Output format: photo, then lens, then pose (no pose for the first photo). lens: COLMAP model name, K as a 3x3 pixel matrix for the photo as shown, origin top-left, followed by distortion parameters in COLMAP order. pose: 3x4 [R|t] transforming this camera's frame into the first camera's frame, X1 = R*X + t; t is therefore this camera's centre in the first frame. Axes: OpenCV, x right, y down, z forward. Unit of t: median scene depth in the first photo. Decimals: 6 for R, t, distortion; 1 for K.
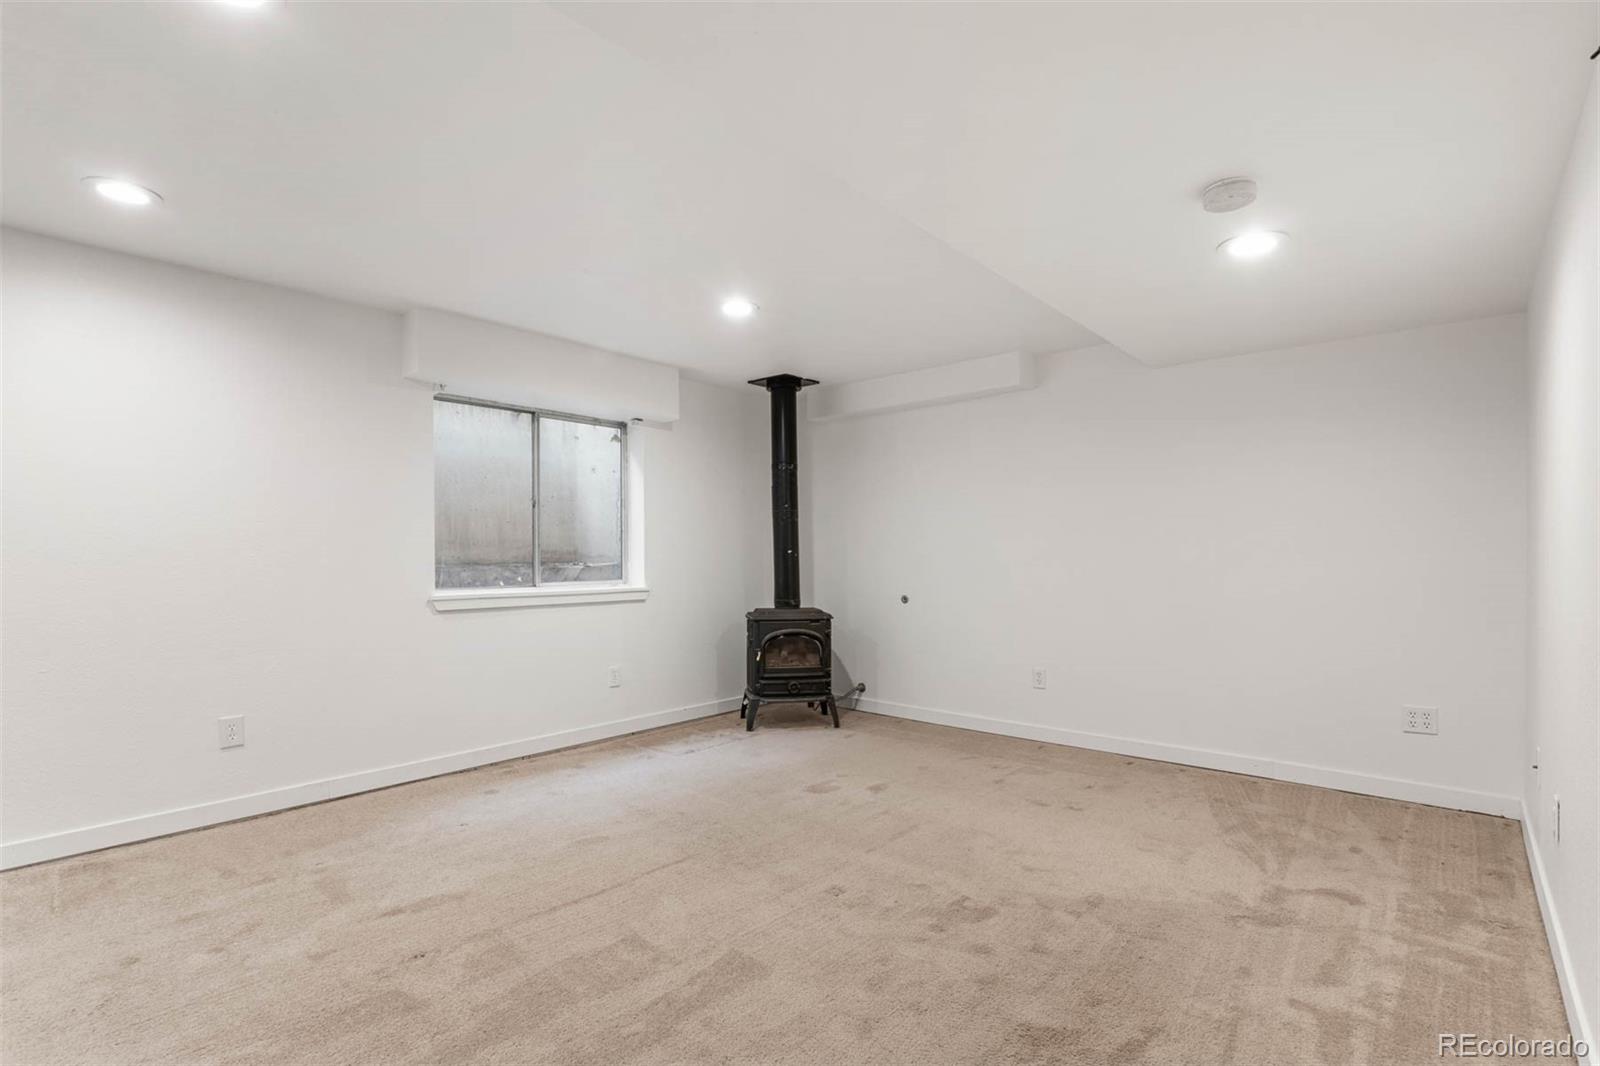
lens RADIAL K [[752.7, 0, 800.5], [0, 752.7, 547.6], [0, 0, 1]] dist [-0.004949, -0.001928]
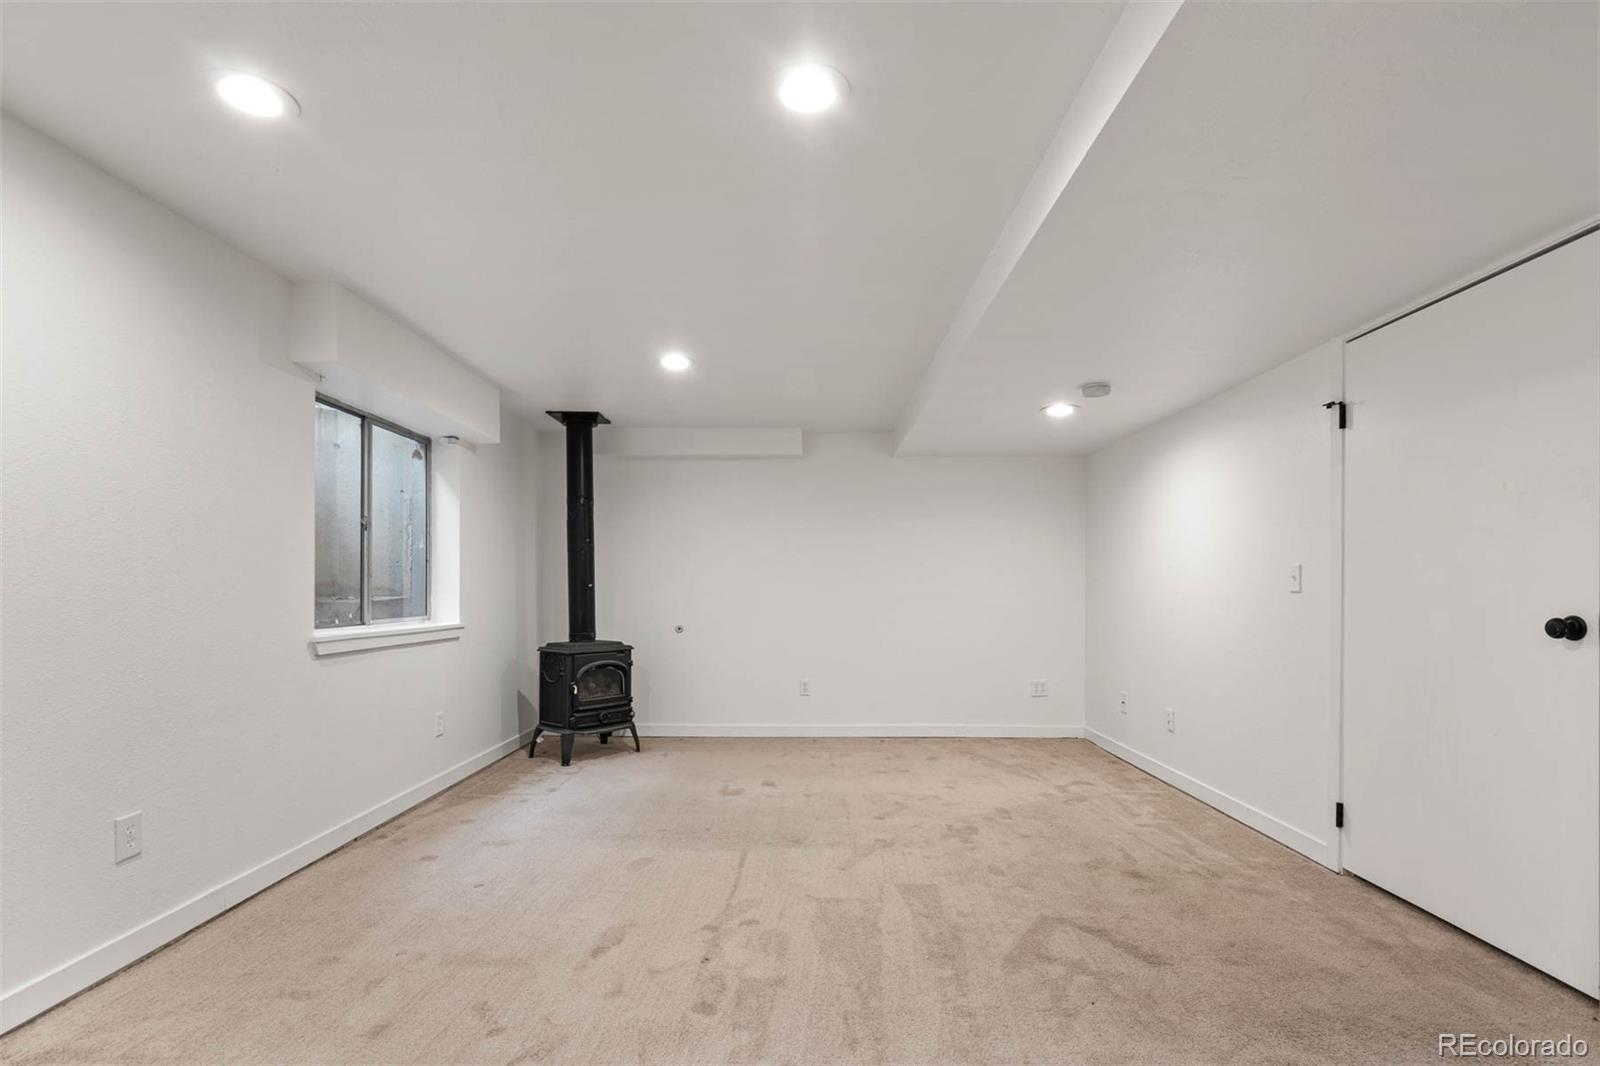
lens RADIAL K [[752.7, 0, 804.3], [0, 752.7, 578.2], [0, 0, 1]] dist [-0.004949, -0.001928]
pose [[0.760871, 0.014587, 0.648739, -0.523766], [-0.009401, 0.999890, -0.011457, 0.005129], [-0.648835, 0.002618, 0.760925, 0.043062]]
